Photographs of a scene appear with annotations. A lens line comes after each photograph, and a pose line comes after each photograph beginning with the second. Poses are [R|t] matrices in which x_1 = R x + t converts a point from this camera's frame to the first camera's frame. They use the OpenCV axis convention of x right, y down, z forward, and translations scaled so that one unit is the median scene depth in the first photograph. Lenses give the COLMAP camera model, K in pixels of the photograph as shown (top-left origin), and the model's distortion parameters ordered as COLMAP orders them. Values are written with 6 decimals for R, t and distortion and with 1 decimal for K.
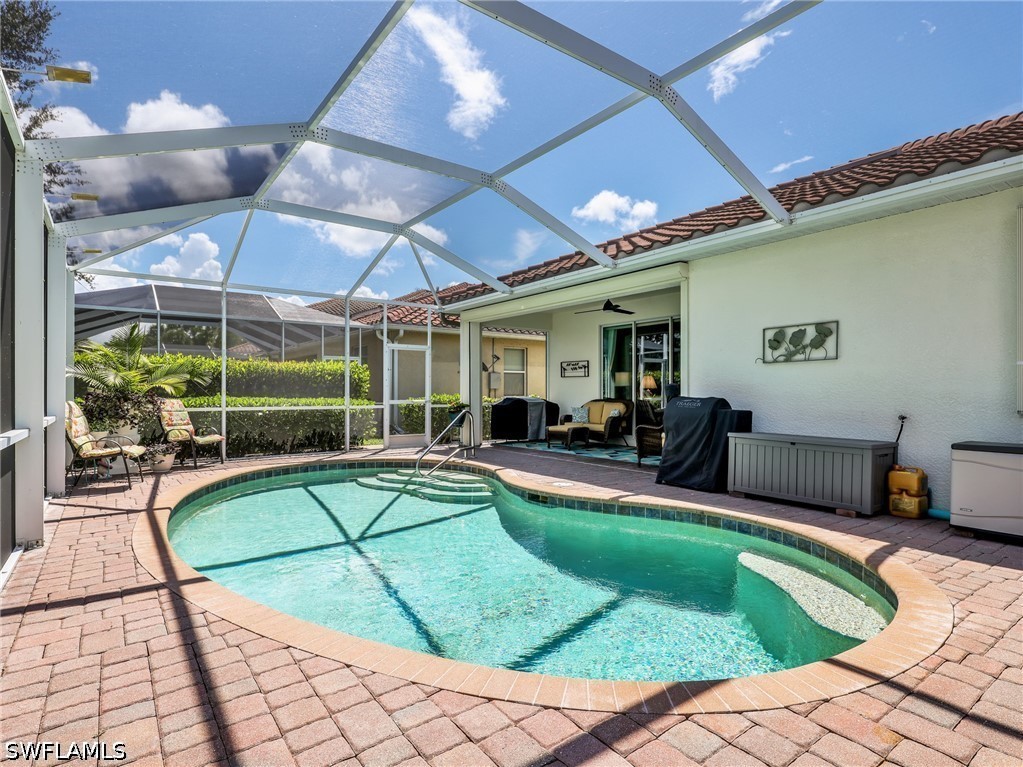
lens RADIAL K [[538.2, 0, 511.5], [0, 538.2, 383.5], [0, 0, 1]] dist [0.001576, 0.000386]
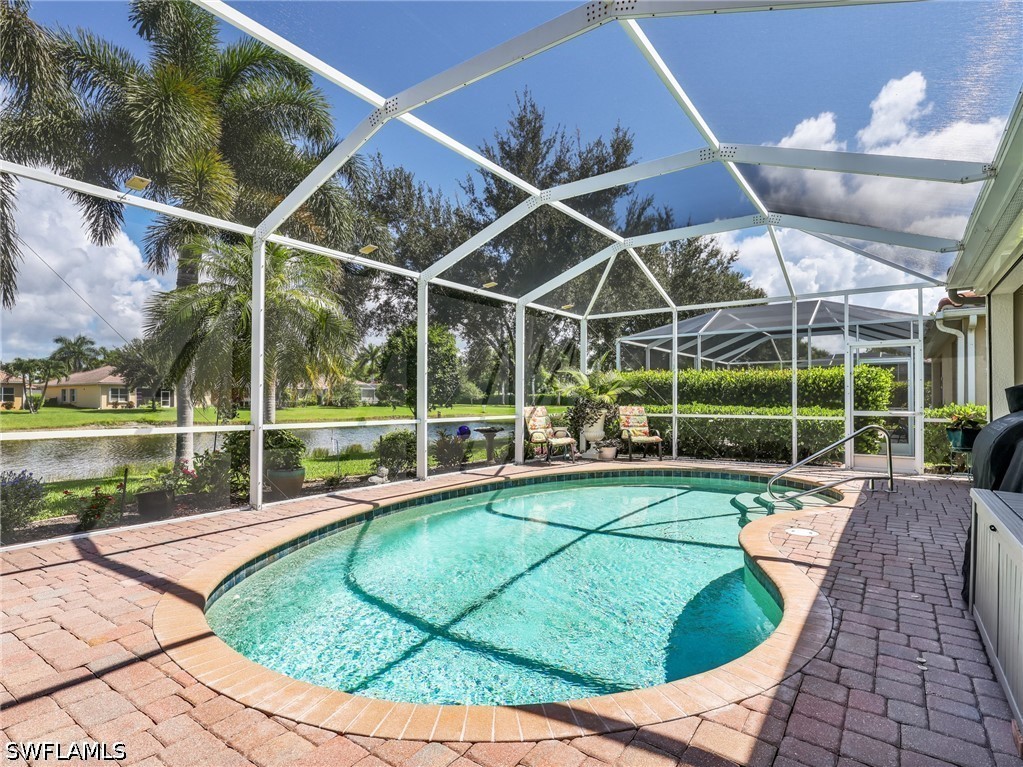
lens RADIAL K [[538.2, 0, 511.5], [0, 538.2, 383.5], [0, 0, 1]] dist [0.001576, 0.000386]
pose [[0.304553, -0.035616, -0.951829, 0.500286], [0.013993, 0.999360, -0.032917, 0.013934], [0.952393, -0.003294, 0.304856, 0.340397]]
